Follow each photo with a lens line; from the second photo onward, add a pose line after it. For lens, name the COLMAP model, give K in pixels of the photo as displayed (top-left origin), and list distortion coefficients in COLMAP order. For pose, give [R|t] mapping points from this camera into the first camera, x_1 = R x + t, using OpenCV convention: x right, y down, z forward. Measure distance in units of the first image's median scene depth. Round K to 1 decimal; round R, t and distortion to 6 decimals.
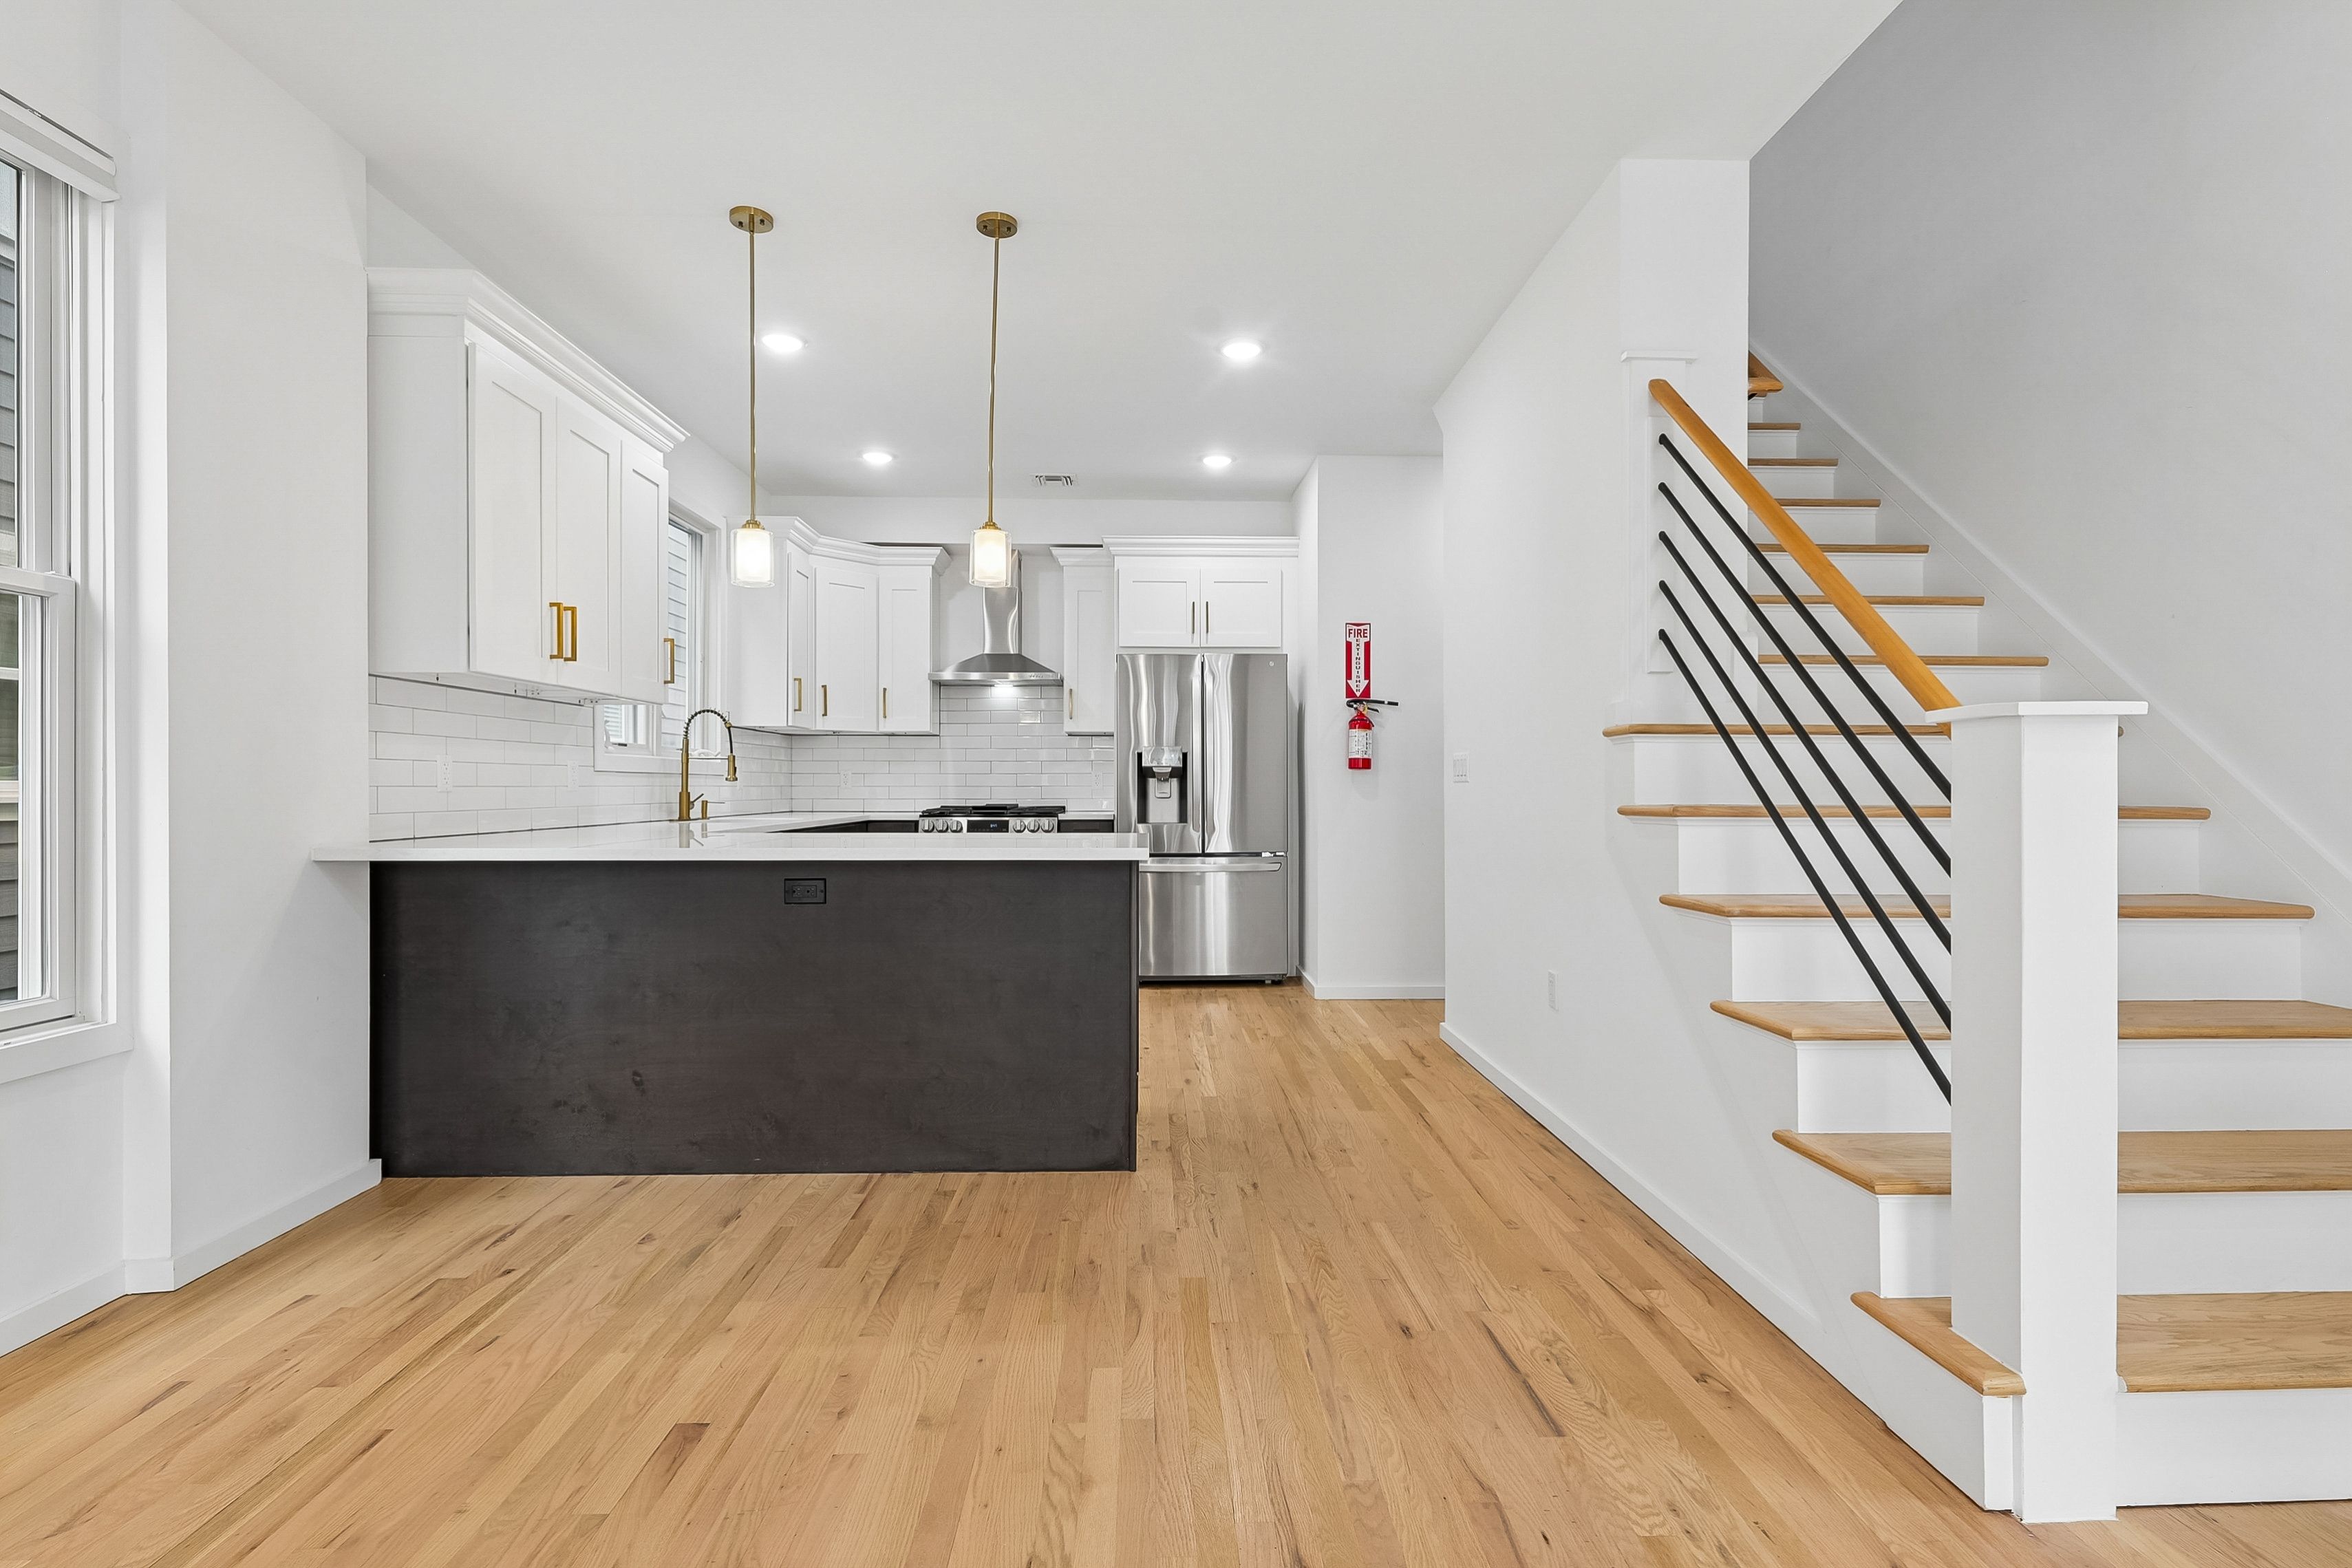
lens RADIAL K [[1101.7, 0, 1205.8], [0, 1101.7, 781.3], [0, 0, 1]] dist [-0.000300, 0.000170]
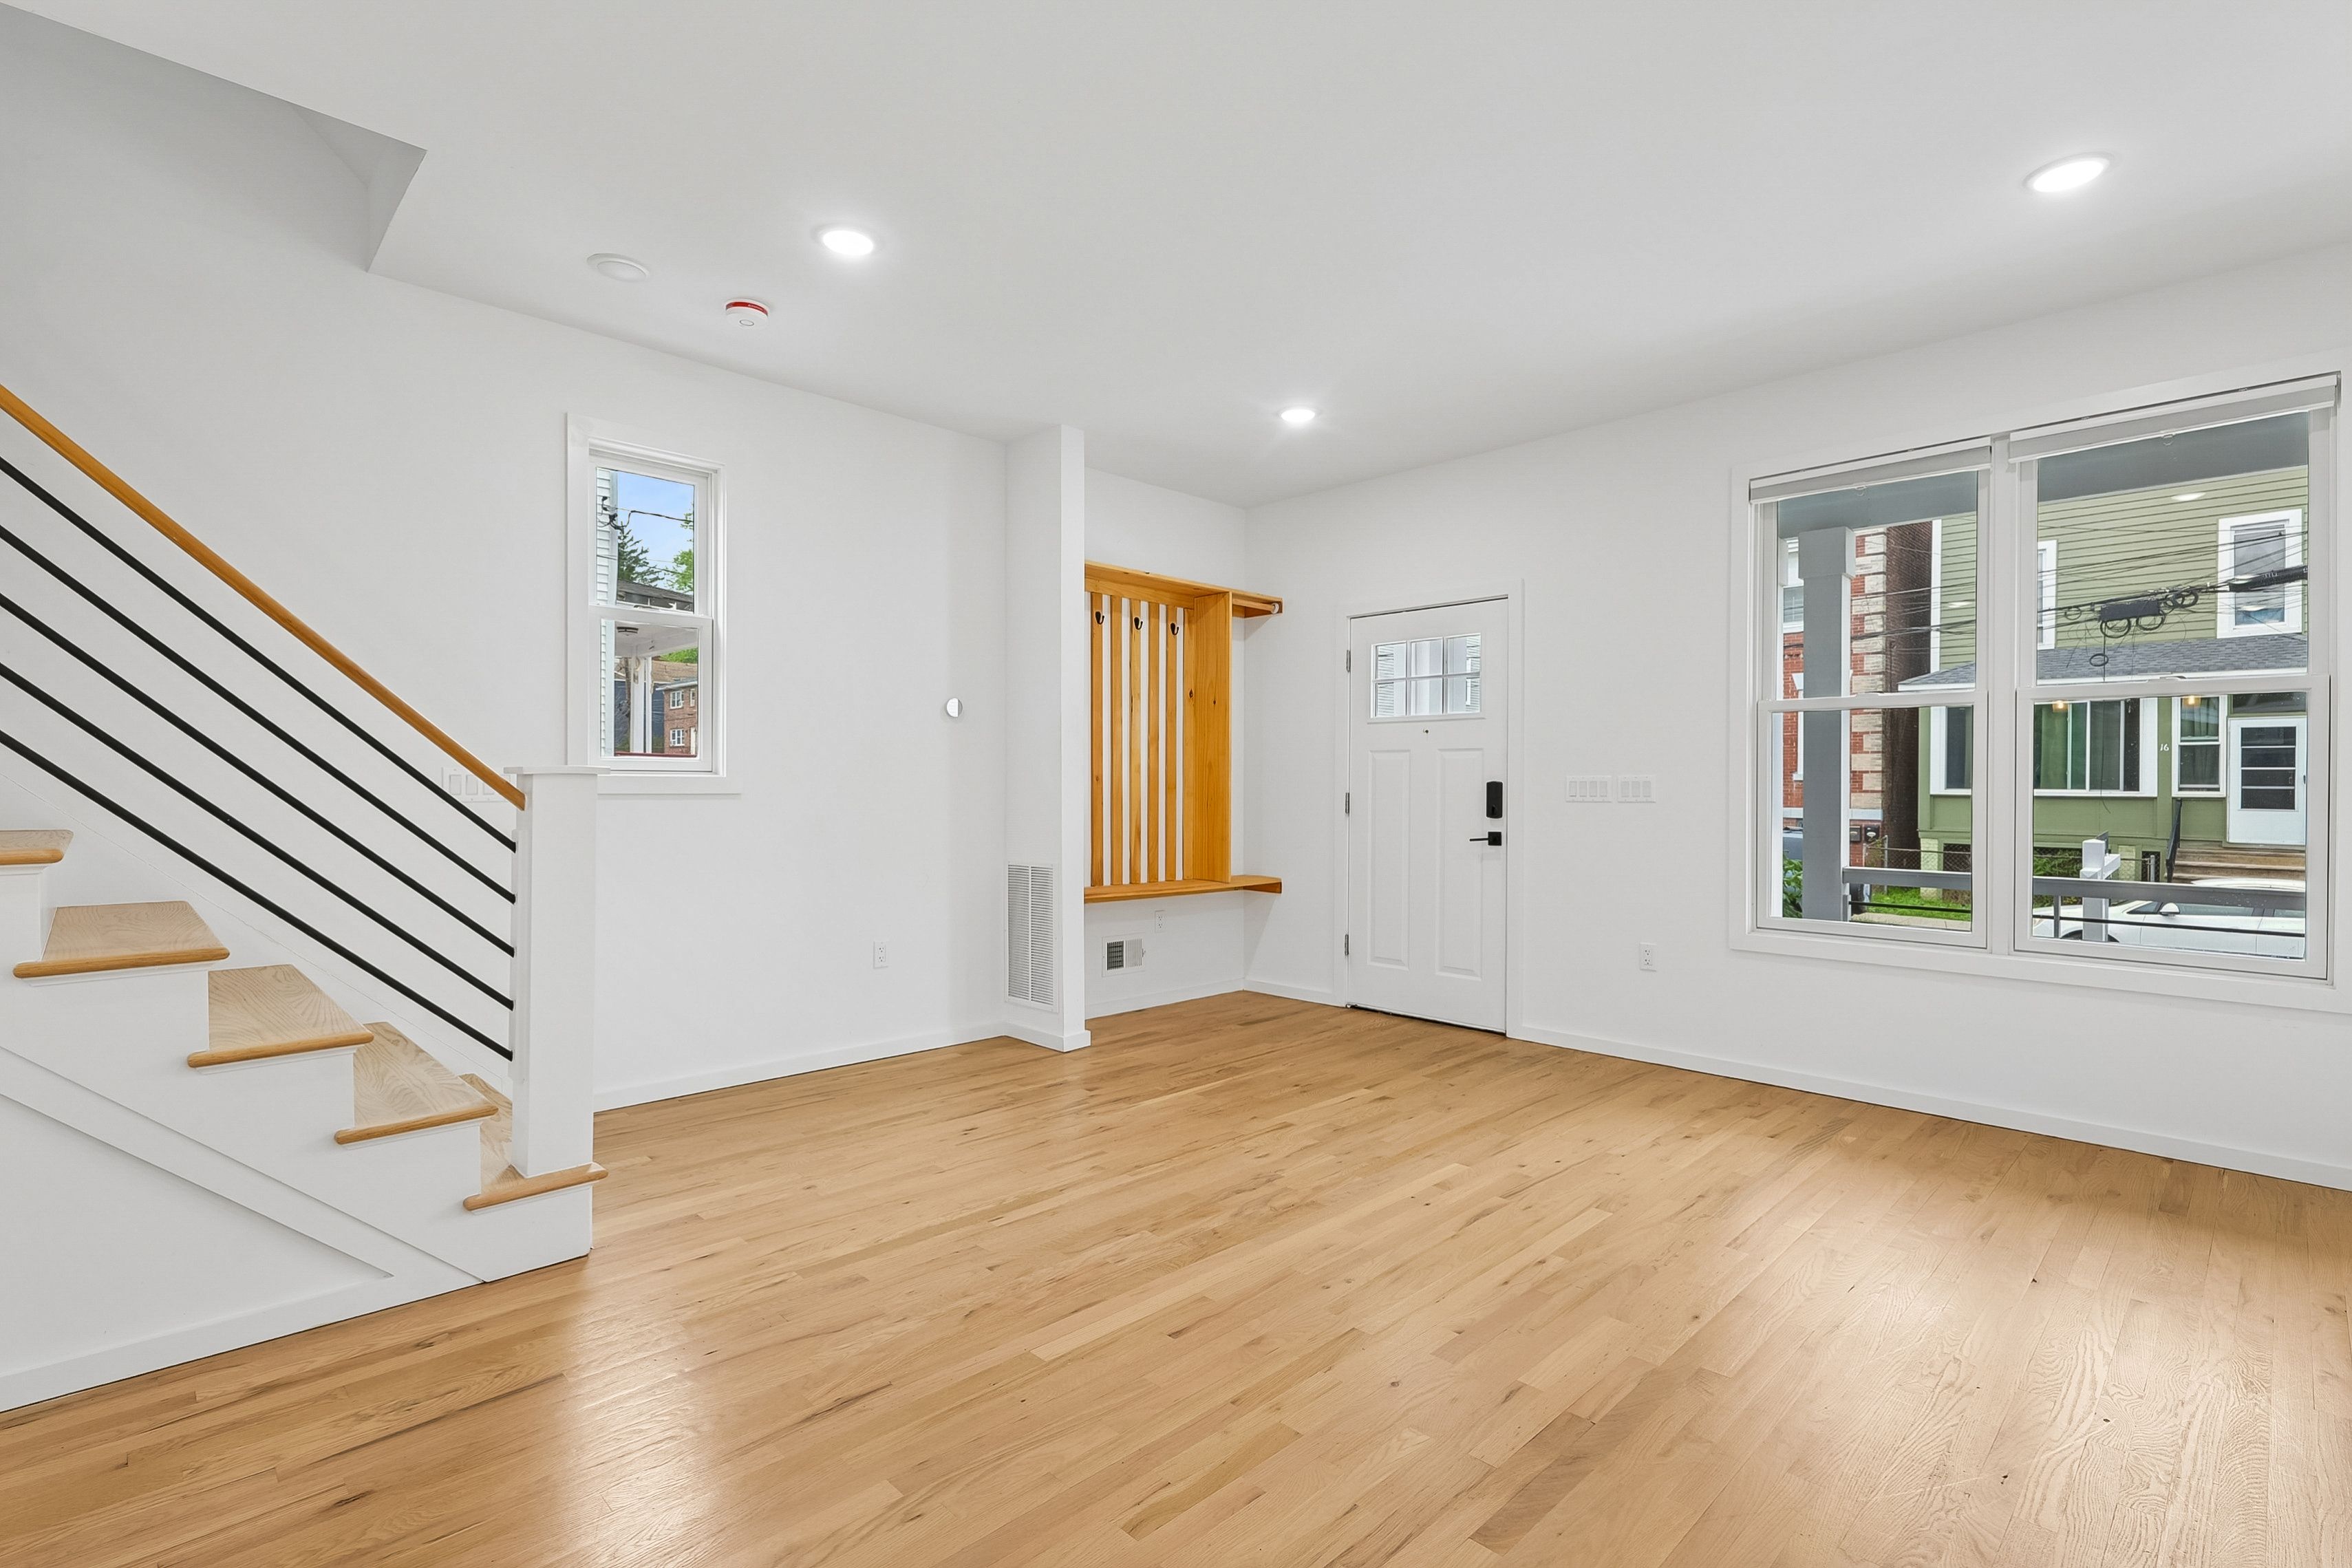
lens RADIAL K [[1125.9, 0, 1165.5], [0, 1125.9, 781.4], [0, 0, 1]] dist [0.001414, -0.001042]
pose [[-0.662113, -0.001293, 0.749402, -0.430771], [-0.009665, 0.999930, -0.006814, -0.015883], [-0.749341, -0.011755, -0.662080, 0.567670]]
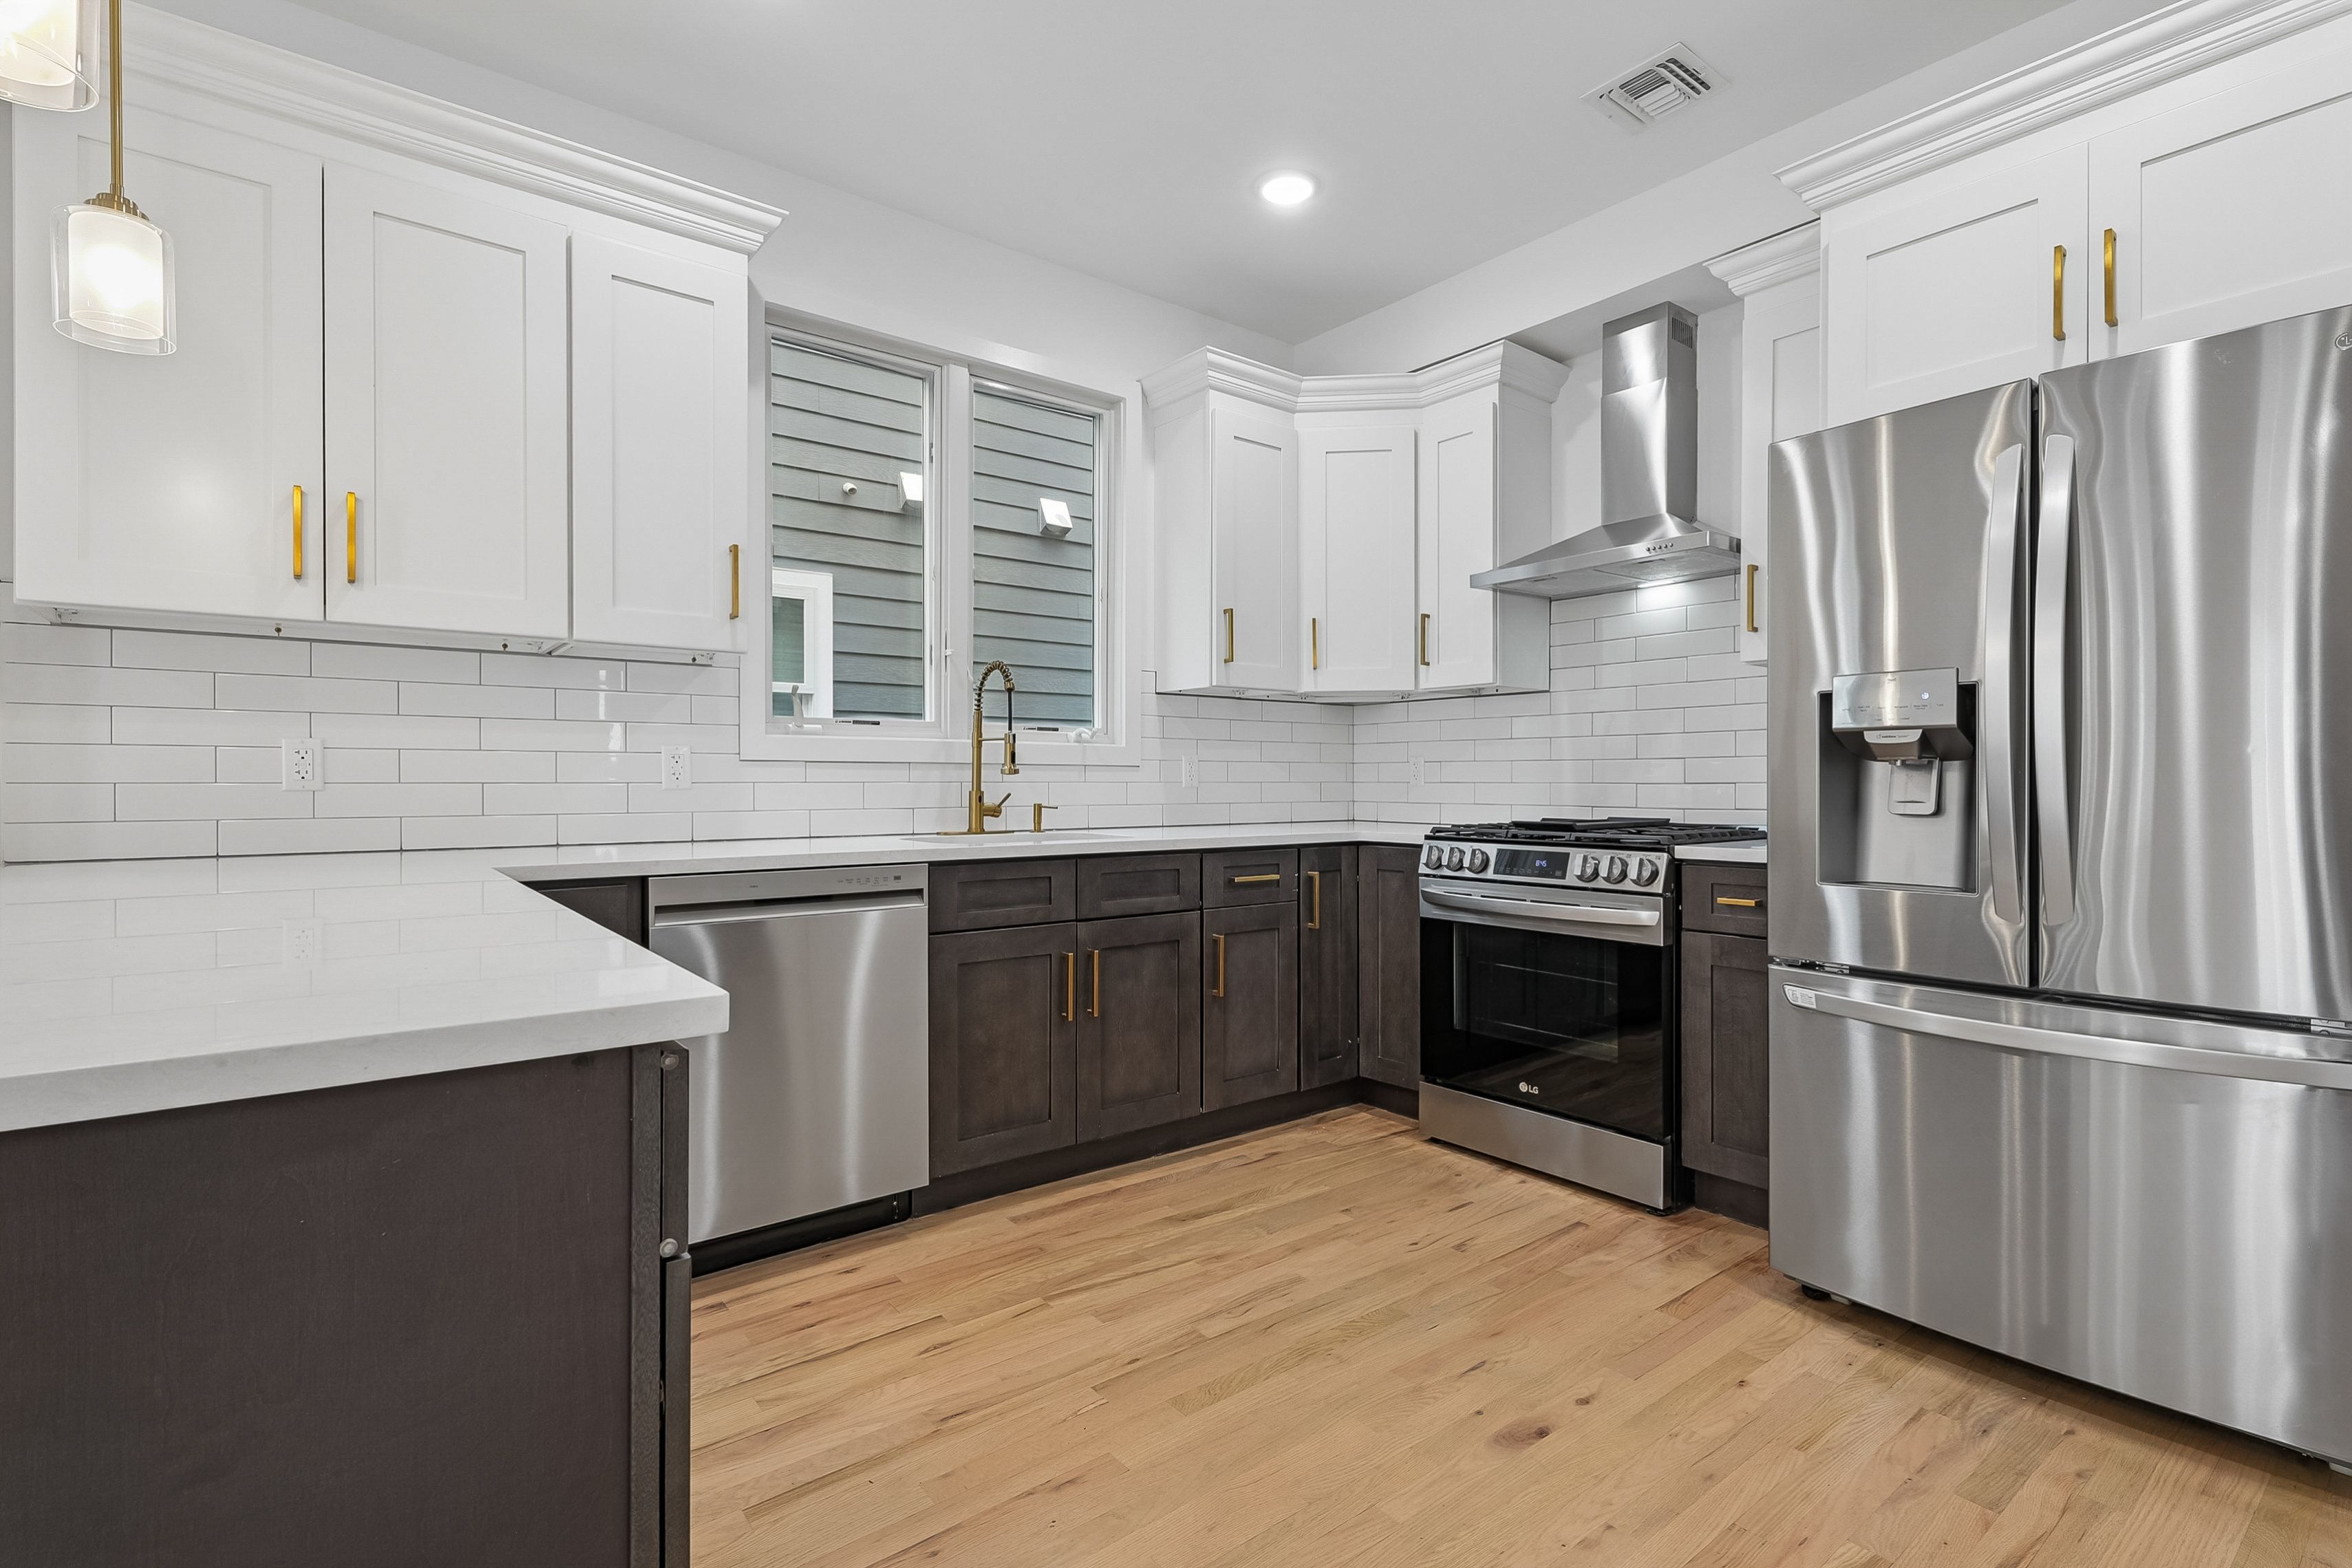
lens RADIAL K [[1104.0, 0, 1161.4], [0, 1104.0, 790.5], [0, 0, 1]] dist [0.002794, 0.000234]
pose [[0.579530, 0.006047, -0.814929, 0.161242], [0.003977, 0.999940, 0.010248, 0.003295], [0.814941, -0.009180, 0.579471, 0.834755]]
